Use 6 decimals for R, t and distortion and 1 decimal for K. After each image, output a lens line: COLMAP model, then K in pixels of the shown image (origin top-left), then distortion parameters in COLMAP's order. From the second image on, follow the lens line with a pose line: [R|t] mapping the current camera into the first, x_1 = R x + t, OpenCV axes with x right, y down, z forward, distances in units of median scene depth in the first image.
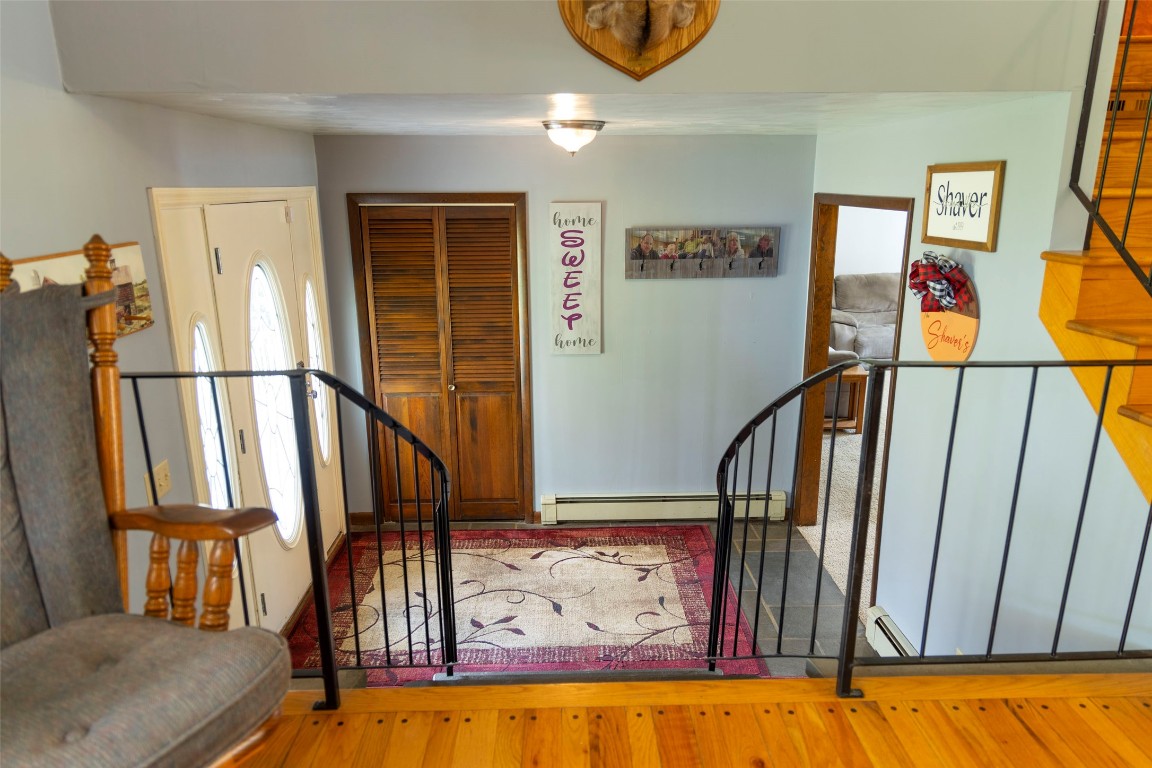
lens RADIAL K [[766.2, 0, 578.5], [0, 766.2, 386.5], [0, 0, 1]] dist [0.006206, -0.000172]
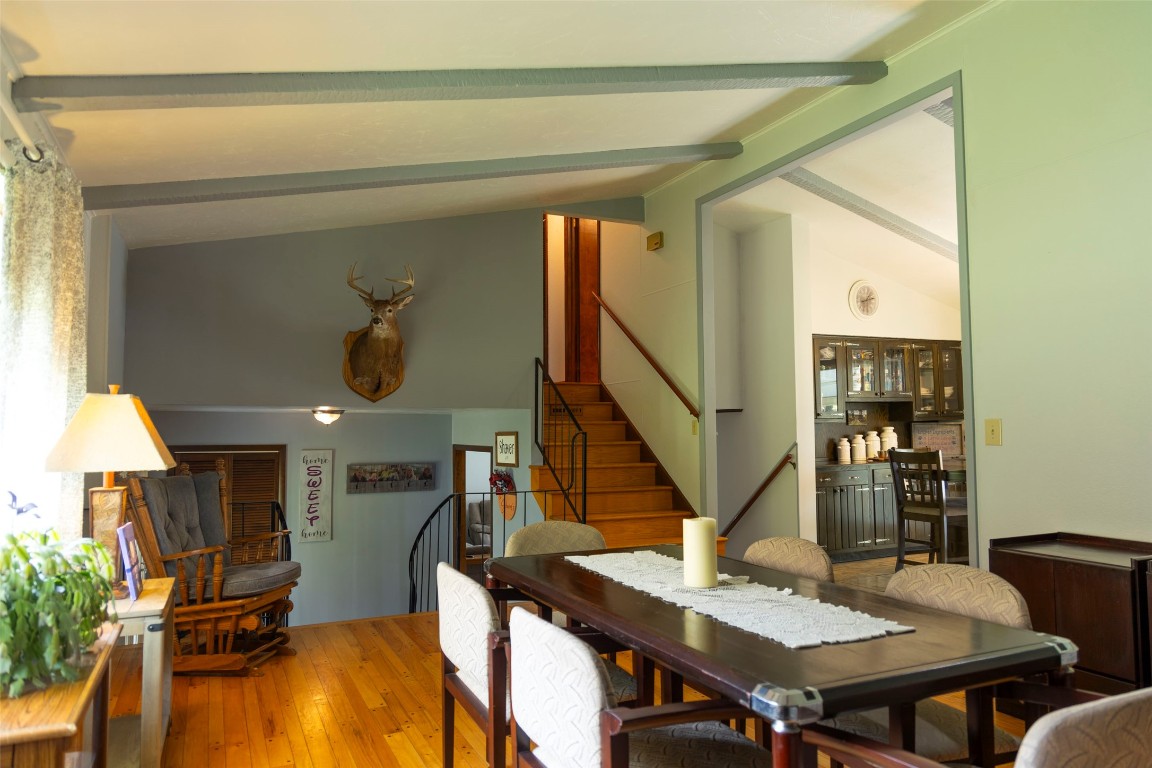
lens RADIAL K [[766.2, 0, 576.6], [0, 766.2, 381.6], [0, 0, 1]] dist [0.006206, -0.000172]
pose [[0.913555, 0.028884, 0.405689, -0.172927], [0.103609, 0.948039, -0.300810, 0.191138], [-0.393298, 0.316840, 0.863093, -0.758767]]
